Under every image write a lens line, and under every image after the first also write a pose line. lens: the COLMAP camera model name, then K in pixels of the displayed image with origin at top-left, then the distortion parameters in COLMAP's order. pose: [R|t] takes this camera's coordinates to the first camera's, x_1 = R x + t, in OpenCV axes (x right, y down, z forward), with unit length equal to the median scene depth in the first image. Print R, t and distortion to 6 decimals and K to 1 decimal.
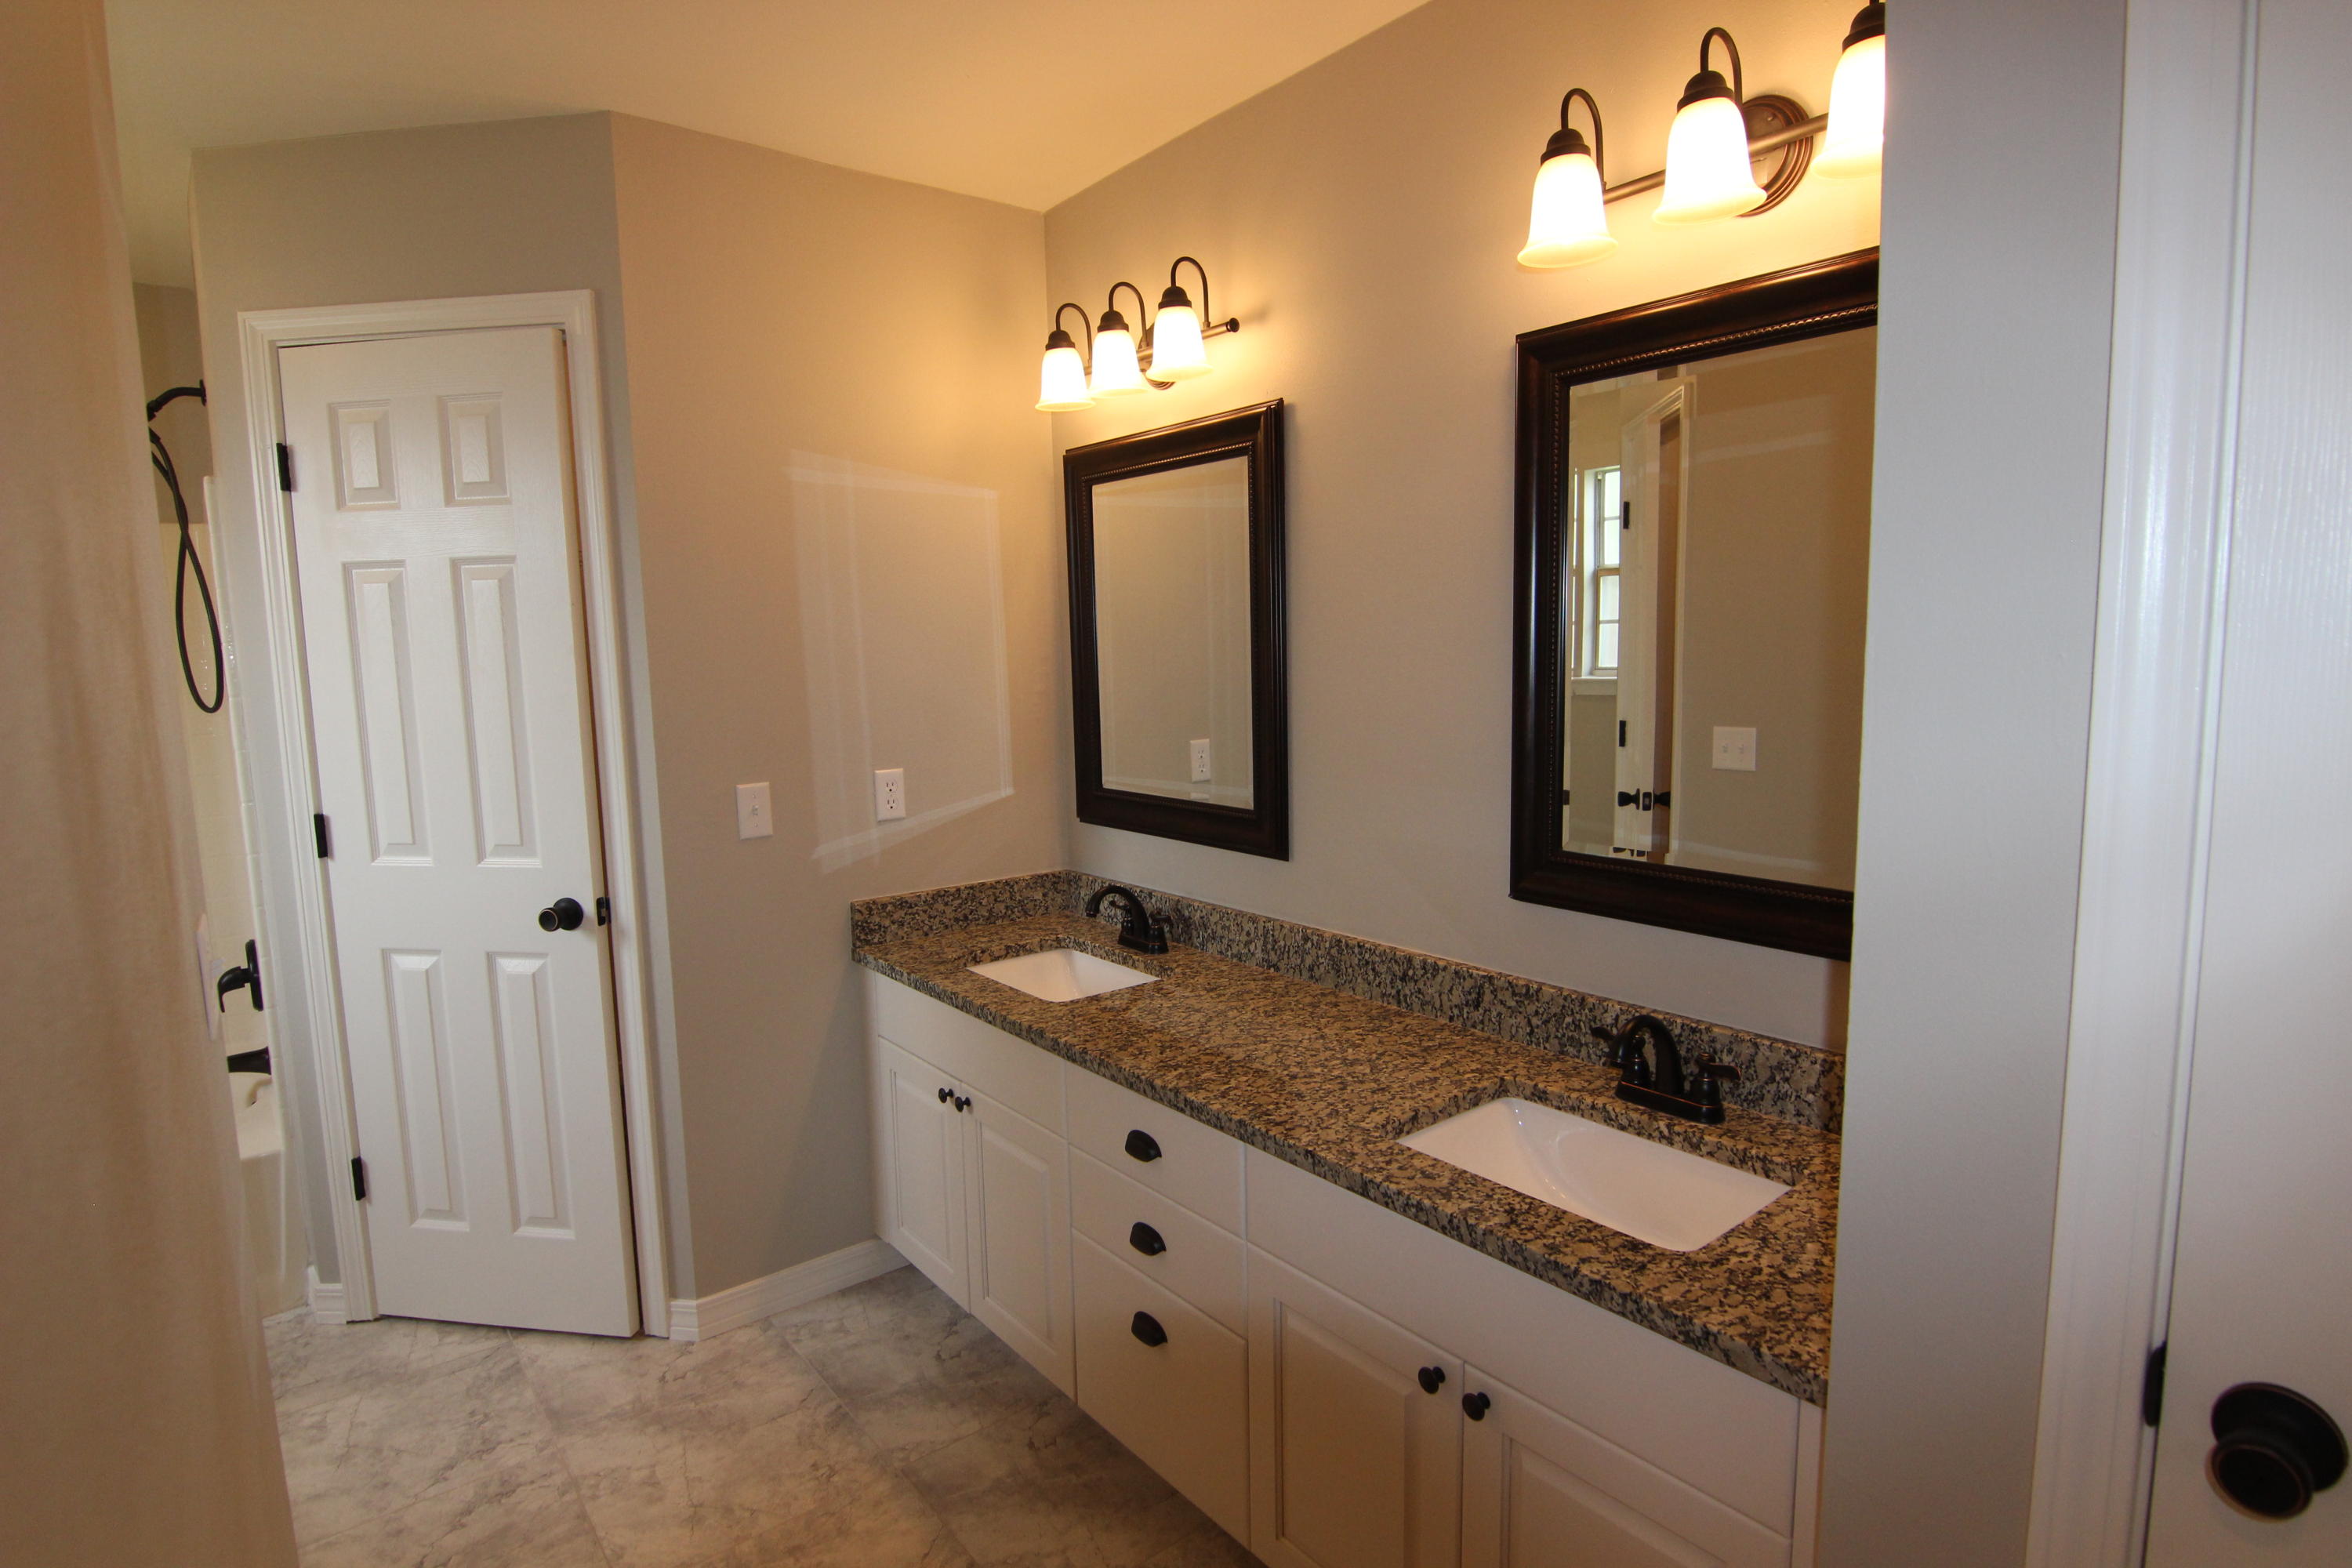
lens RADIAL K [[1189.7, 0, 1200.2], [0, 1189.7, 777.6], [0, 0, 1]] dist [-0.020647, -0.002324]
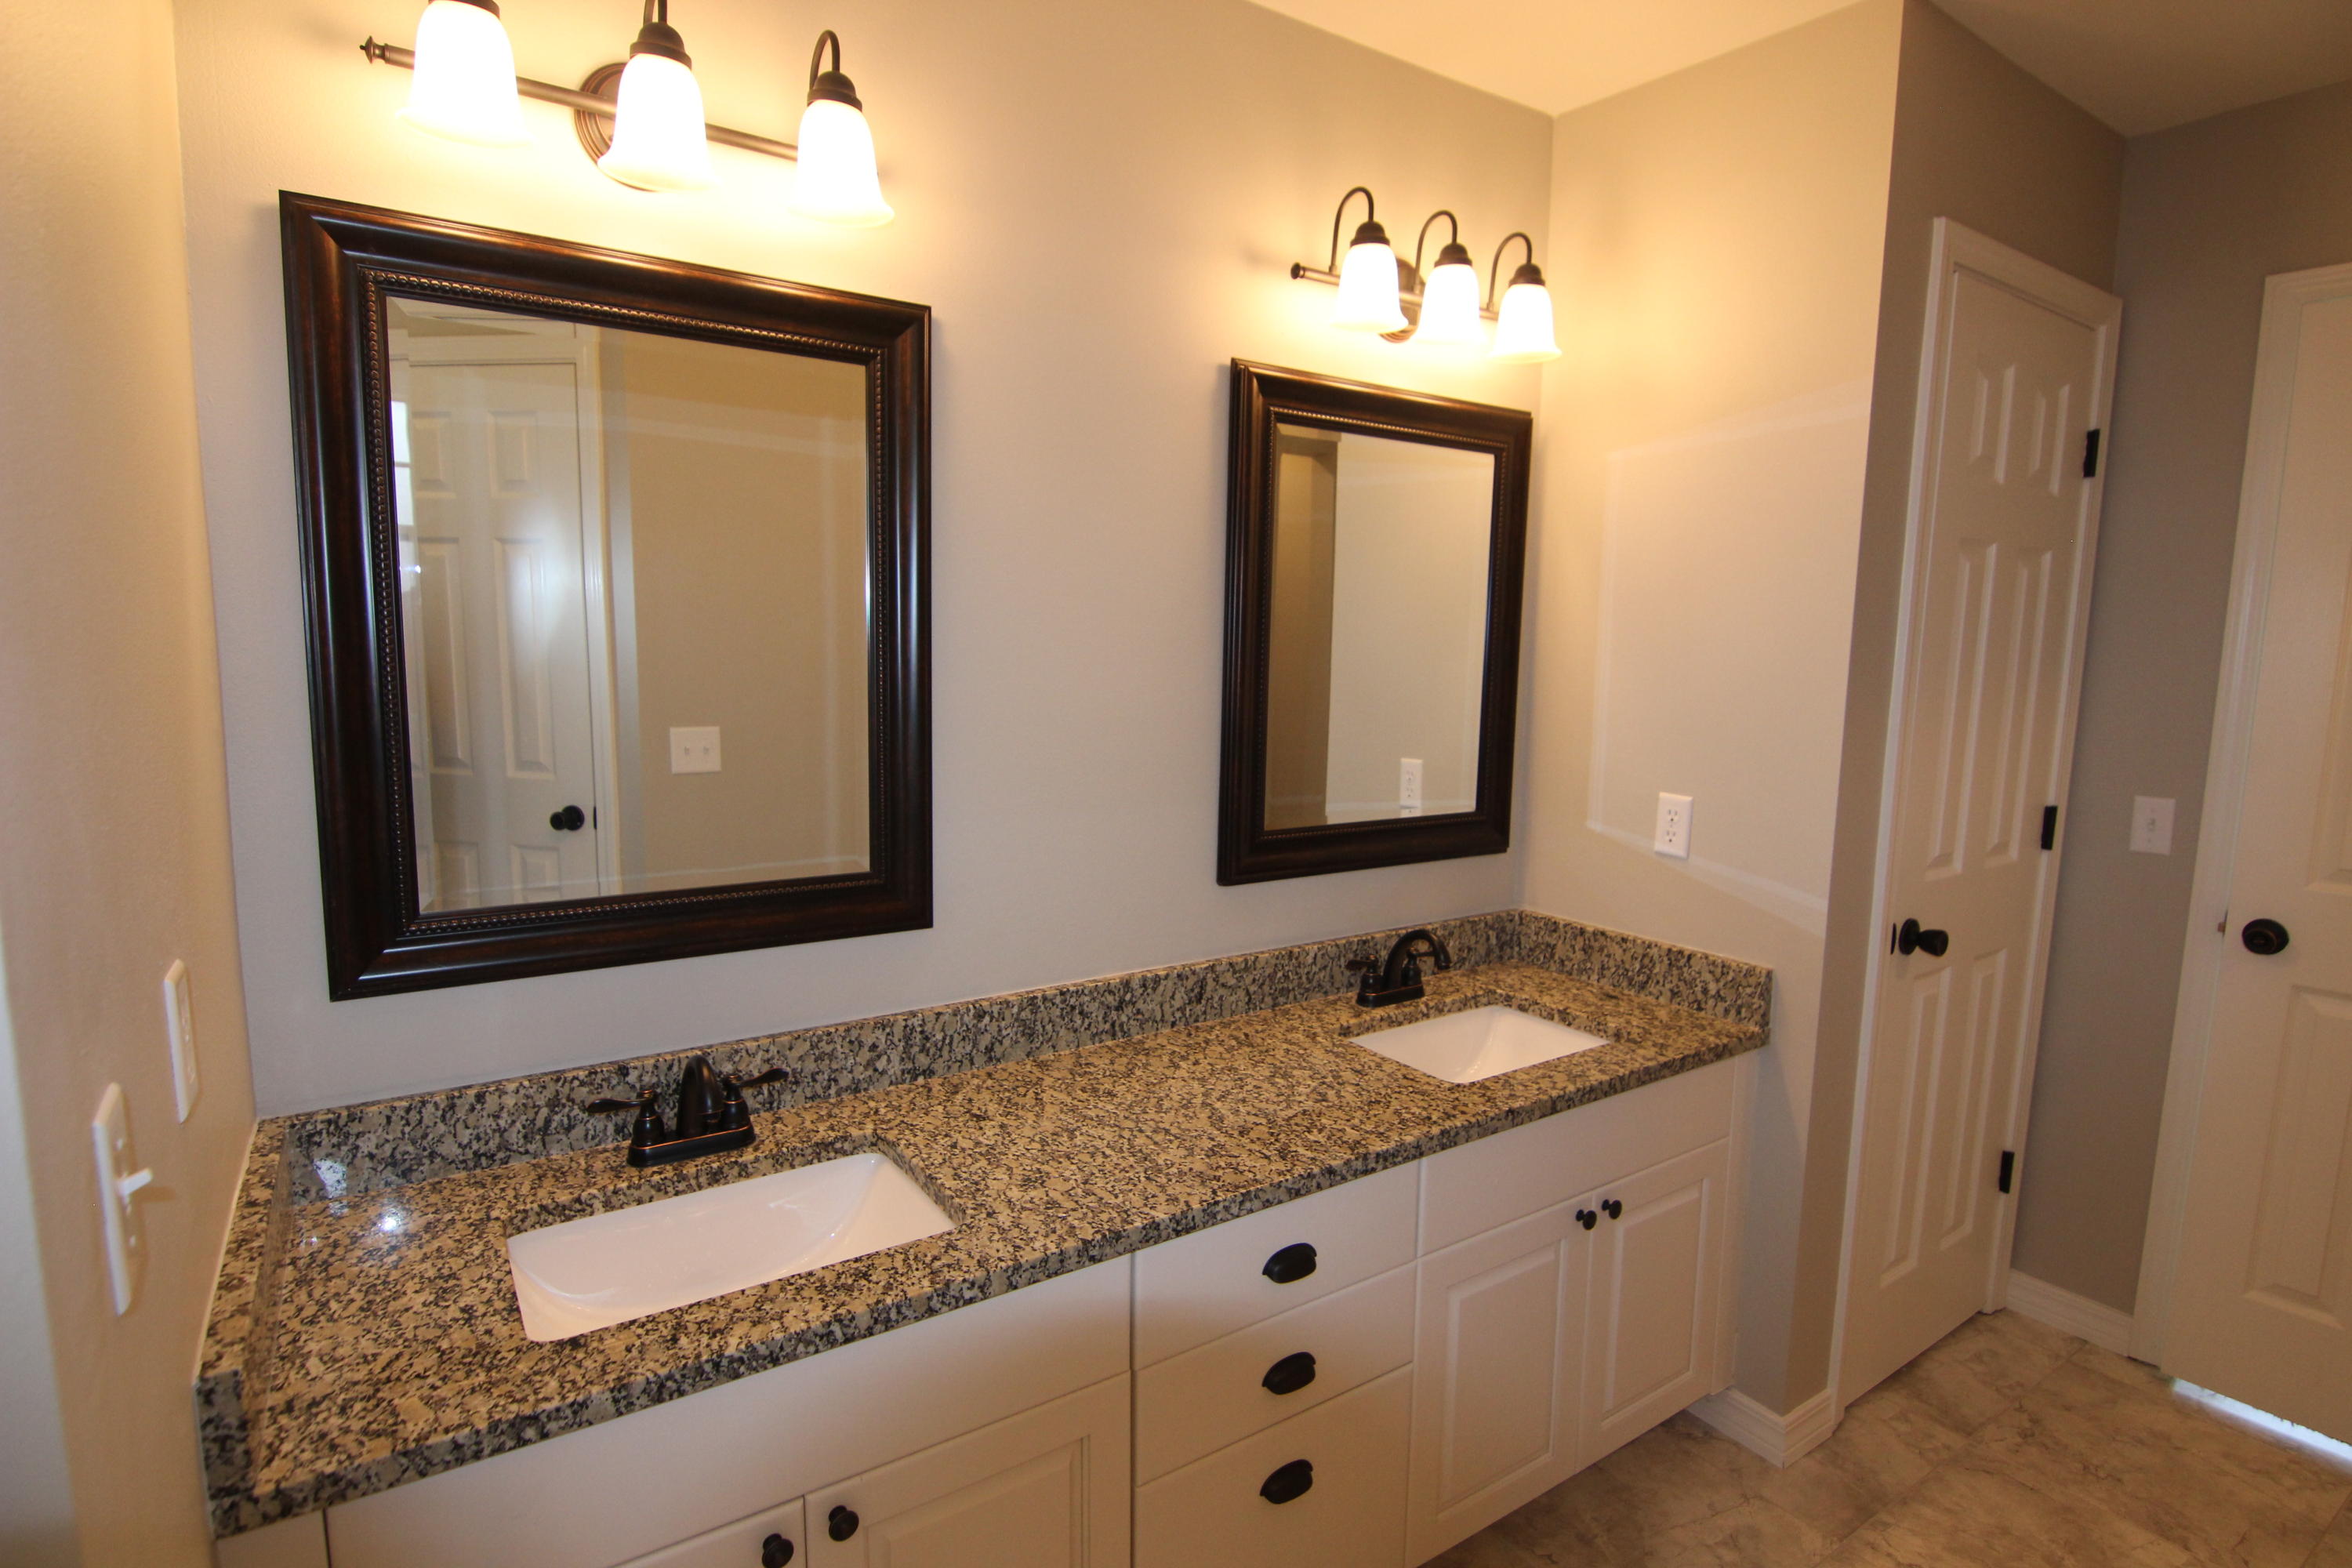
lens RADIAL K [[1189.7, 0, 1199.5], [0, 1189.7, 789.0], [0, 0, 1]] dist [-0.020647, -0.002324]
pose [[0.098918, -0.114348, 0.988504, -0.742101], [0.094120, 0.989997, 0.105102, -0.092645], [-0.990634, 0.082642, 0.108691, 0.854092]]
